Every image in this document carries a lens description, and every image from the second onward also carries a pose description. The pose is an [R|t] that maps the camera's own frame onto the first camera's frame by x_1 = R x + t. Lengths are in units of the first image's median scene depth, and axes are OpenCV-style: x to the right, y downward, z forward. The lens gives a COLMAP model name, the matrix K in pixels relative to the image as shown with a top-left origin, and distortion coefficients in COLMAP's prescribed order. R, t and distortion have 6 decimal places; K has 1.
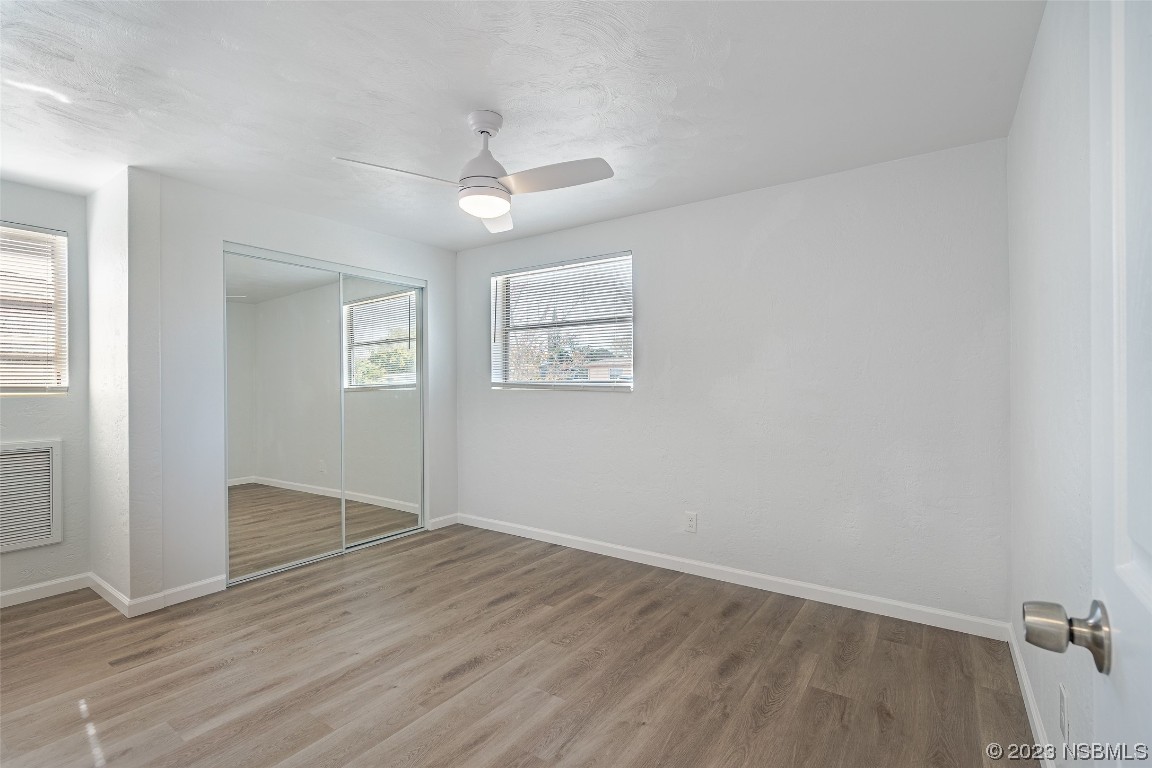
lens RADIAL K [[531.4, 0, 574.3], [0, 531.4, 387.8], [0, 0, 1]] dist [-0.005905, 0.000563]
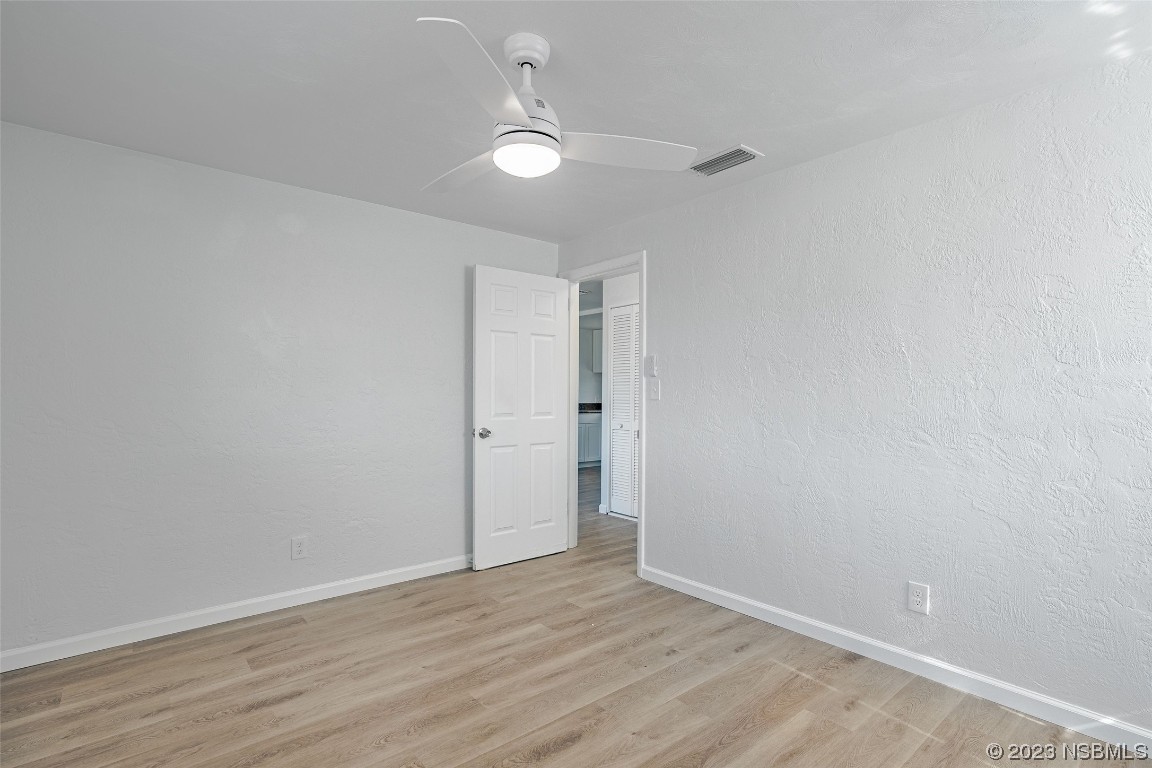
lens RADIAL K [[531.4, 0, 574.3], [0, 531.4, 387.8], [0, 0, 1]] dist [-0.005905, 0.000563]
pose [[-0.965093, 0.004431, 0.261870, -0.483438], [0.003509, 0.999986, -0.003989, -0.009322], [-0.261884, -0.002931, -0.965095, 1.908076]]
